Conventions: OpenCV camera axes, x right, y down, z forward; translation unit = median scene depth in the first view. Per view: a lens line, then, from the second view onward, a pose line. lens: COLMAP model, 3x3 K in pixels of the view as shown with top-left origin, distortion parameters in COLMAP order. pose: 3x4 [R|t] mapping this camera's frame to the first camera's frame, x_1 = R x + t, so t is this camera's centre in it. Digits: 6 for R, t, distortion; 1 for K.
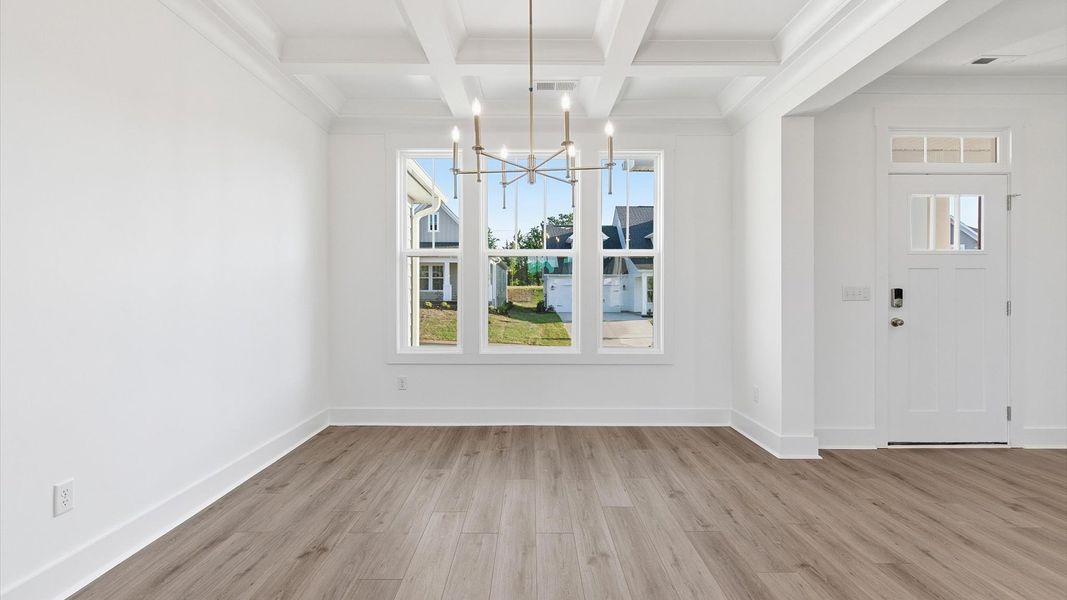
lens RADIAL K [[477.9, 0, 529.9], [0, 477.9, 295.1], [0, 0, 1]] dist [0.001640, -0.000122]
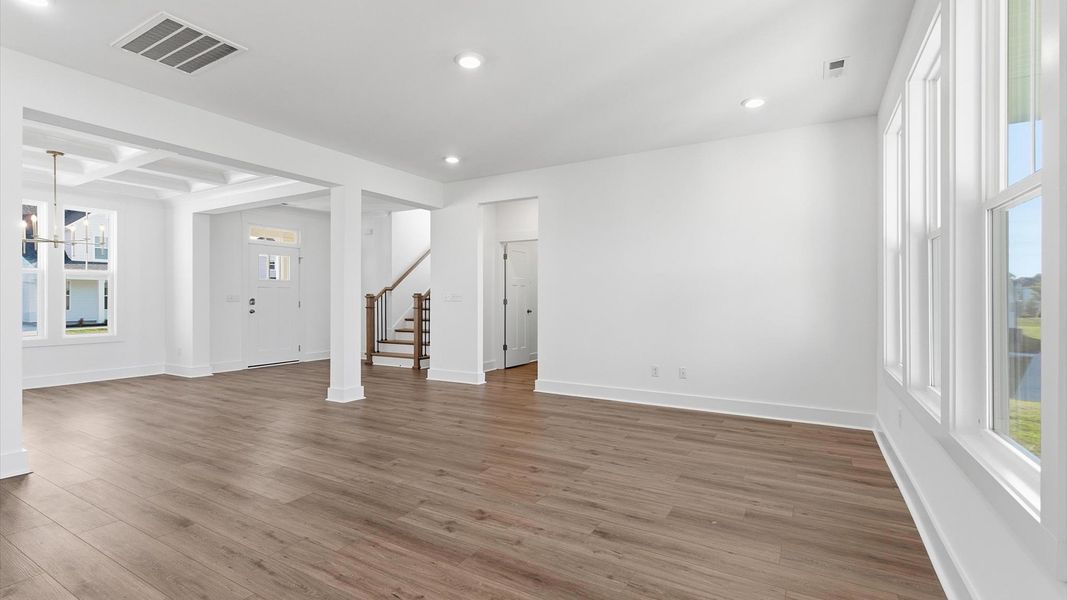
lens RADIAL K [[486.6, 0, 533.5], [0, 486.6, 300.0], [0, 0, 1]] dist [0.002792, 0.000290]
pose [[0.507616, -0.002656, 0.861579, -0.502183], [0.000241, 0.999996, 0.002941, -0.001613], [-0.861583, -0.001285, 0.507614, -1.244044]]
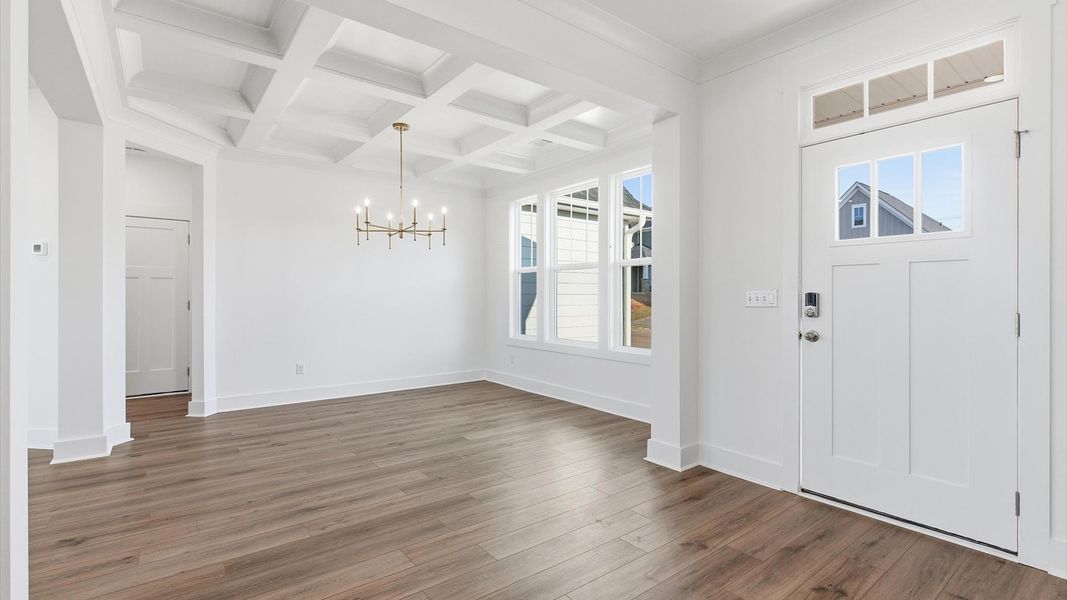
lens RADIAL K [[477.9, 0, 529.9], [0, 477.9, 295.1], [0, 0, 1]] dist [0.001640, -0.000122]
pose [[0.610578, -0.003445, -0.791949, 1.102001], [-0.001402, 0.999984, -0.005431, -0.004242], [0.791955, 0.004426, 0.610563, 0.167679]]
